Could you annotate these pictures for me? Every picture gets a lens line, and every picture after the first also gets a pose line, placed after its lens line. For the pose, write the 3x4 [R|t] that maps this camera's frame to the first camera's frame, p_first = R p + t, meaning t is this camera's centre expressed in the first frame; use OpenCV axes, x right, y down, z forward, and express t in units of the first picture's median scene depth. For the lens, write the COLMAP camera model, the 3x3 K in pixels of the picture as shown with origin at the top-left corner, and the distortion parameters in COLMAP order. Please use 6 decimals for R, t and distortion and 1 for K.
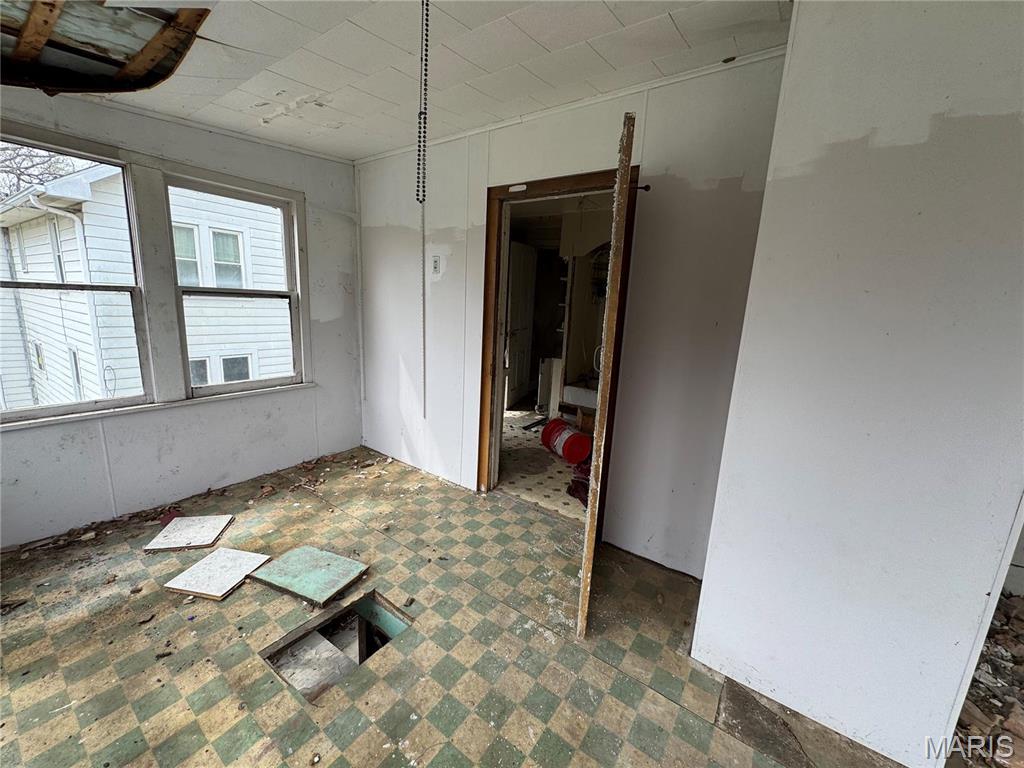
lens RADIAL K [[406.2, 0, 512.0], [0, 406.2, 384.0], [0, 0, 1]] dist [0.000185, 0.000345]
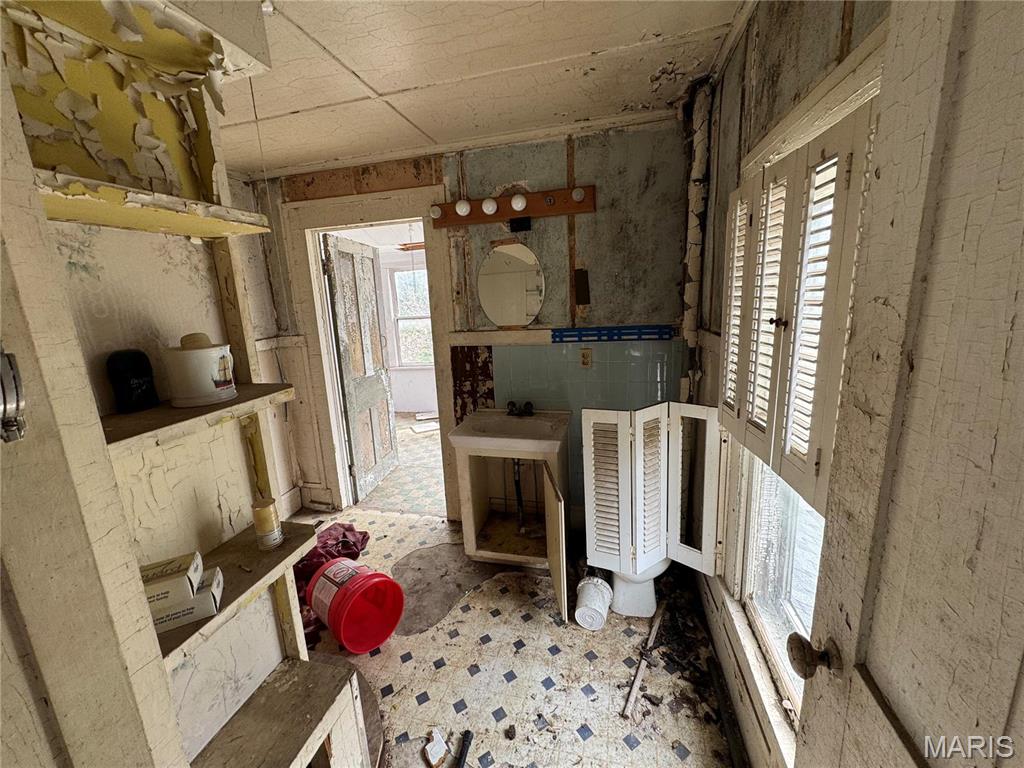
lens RADIAL K [[406.2, 0, 512.0], [0, 406.2, 384.0], [0, 0, 1]] dist [0.000185, 0.000345]
pose [[-0.931581, 0.072472, -0.356236, 0.209960], [-0.066901, 0.929013, 0.363948, -0.605911], [0.357324, 0.362880, -0.860603, 2.717812]]
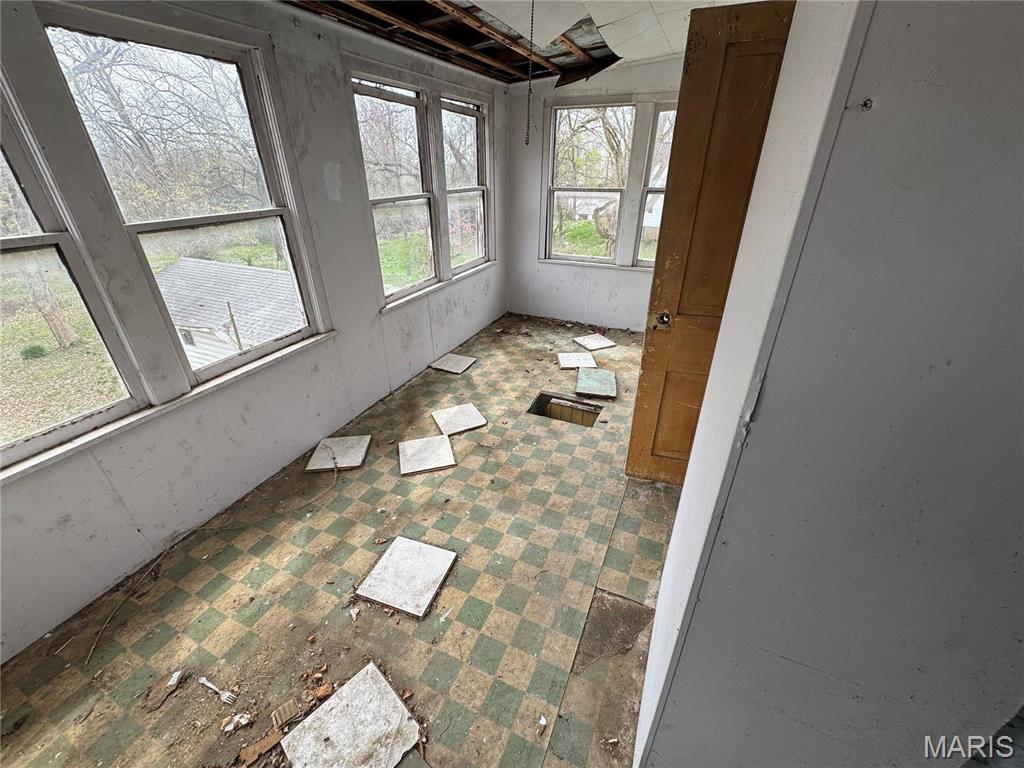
lens RADIAL K [[406.2, 0, 512.0], [0, 406.2, 384.0], [0, 0, 1]] dist [0.000185, 0.000345]
pose [[0.189450, 0.410528, -0.891950, 0.895653], [-0.183527, 0.907197, 0.378564, -0.076372], [0.964586, 0.091978, 0.247212, 0.291552]]
